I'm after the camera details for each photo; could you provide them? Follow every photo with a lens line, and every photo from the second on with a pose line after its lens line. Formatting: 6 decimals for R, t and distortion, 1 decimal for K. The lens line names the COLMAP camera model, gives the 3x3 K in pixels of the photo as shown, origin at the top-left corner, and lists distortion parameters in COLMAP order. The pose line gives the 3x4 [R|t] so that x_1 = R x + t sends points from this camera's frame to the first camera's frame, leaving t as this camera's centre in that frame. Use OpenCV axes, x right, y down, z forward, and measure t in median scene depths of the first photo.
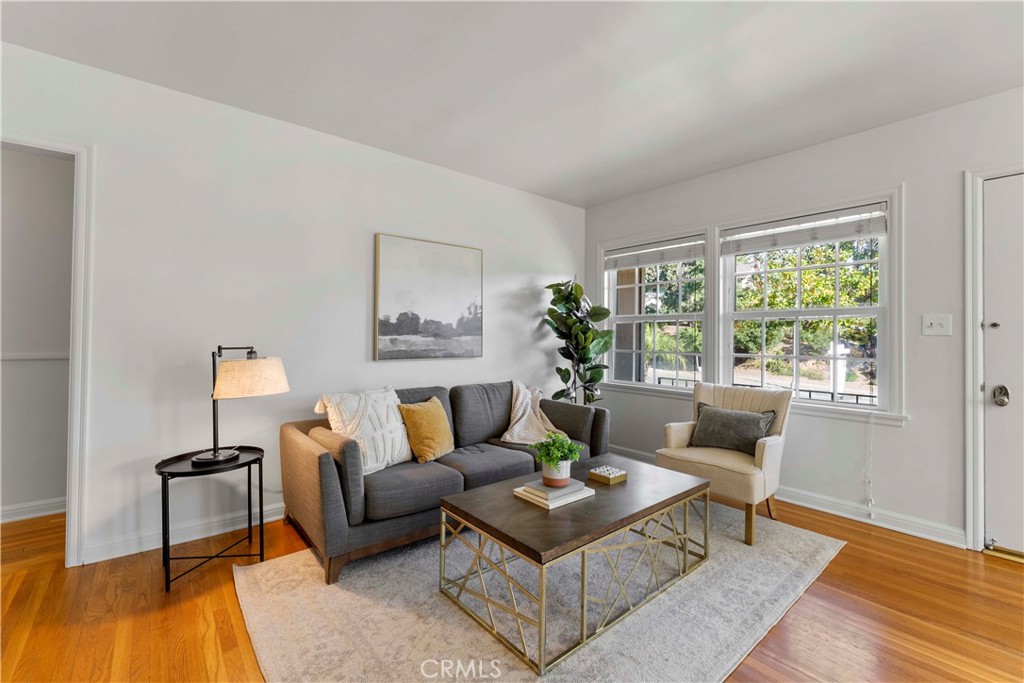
lens RADIAL K [[436.3, 0, 511.7], [0, 436.3, 334.6], [0, 0, 1]] dist [-0.003003, -0.000162]
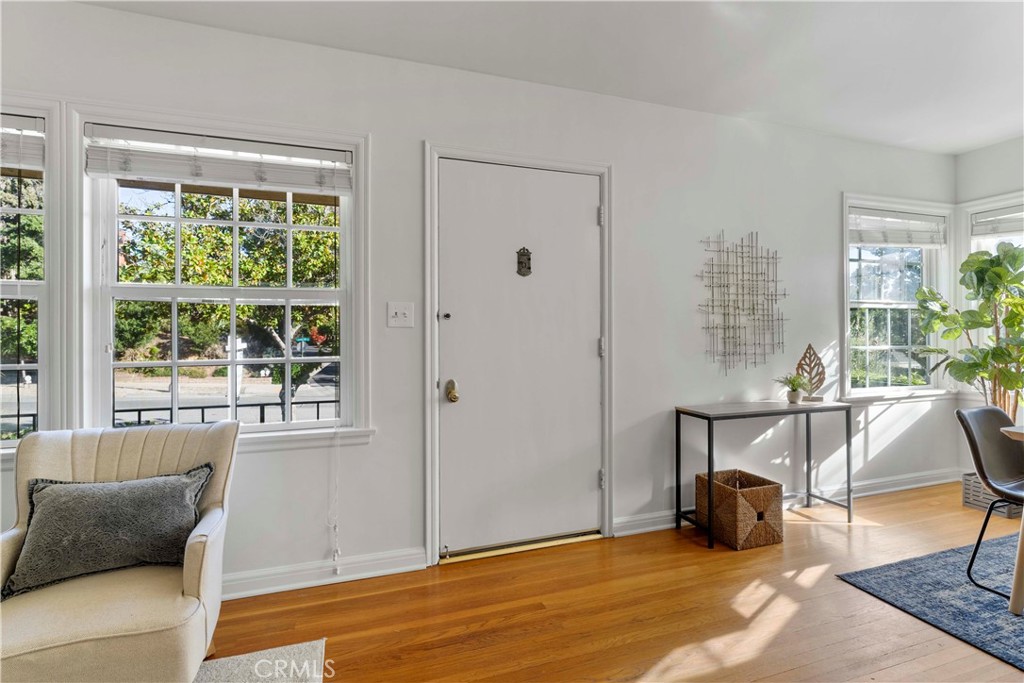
lens RADIAL K [[475.7, 0, 512.1], [0, 475.7, 328.5], [0, 0, 1]] dist [-0.001608, -0.000341]
pose [[0.359747, -0.004528, 0.933039, 0.156097], [0.003028, 0.999989, 0.003685, 0.001218], [-0.933045, 0.001499, 0.359757, 0.371600]]
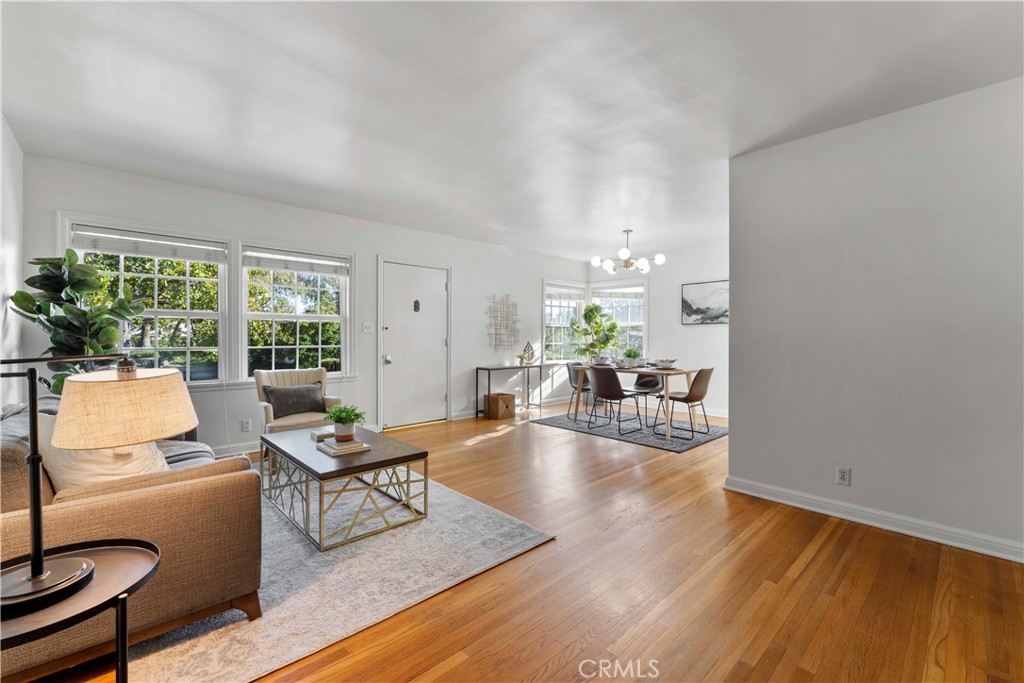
lens RADIAL K [[425.7, 0, 512.0], [0, 425.7, 341.5], [0, 0, 1]] dist [-0.000642, -0.000055]
pose [[-0.051853, -0.017365, 0.998504, -0.815314], [-0.005945, 0.999836, 0.017079, 0.003746], [-0.998637, -0.005050, -0.051948, 0.345862]]
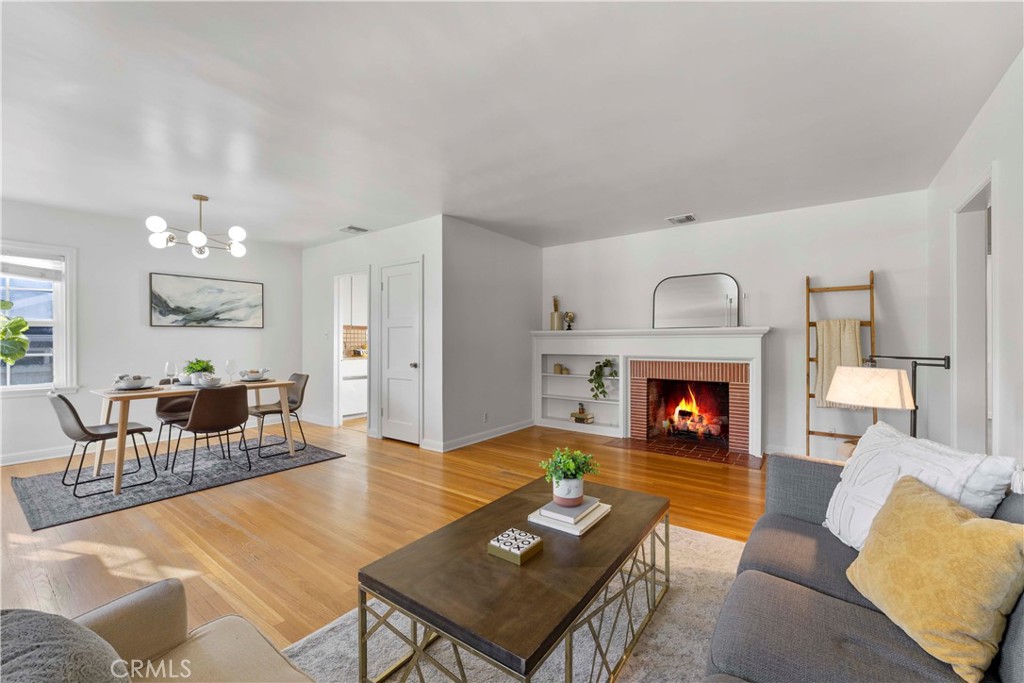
lens RADIAL K [[418.1, 0, 512.0], [0, 418.1, 341.5], [0, 0, 1]] dist [-0.000792, -0.000091]
pose [[-0.971678, -0.006977, -0.236205, 0.277087], [-0.006334, 0.999974, -0.003480, 0.004199], [0.236223, -0.001886, -0.971697, 1.170869]]
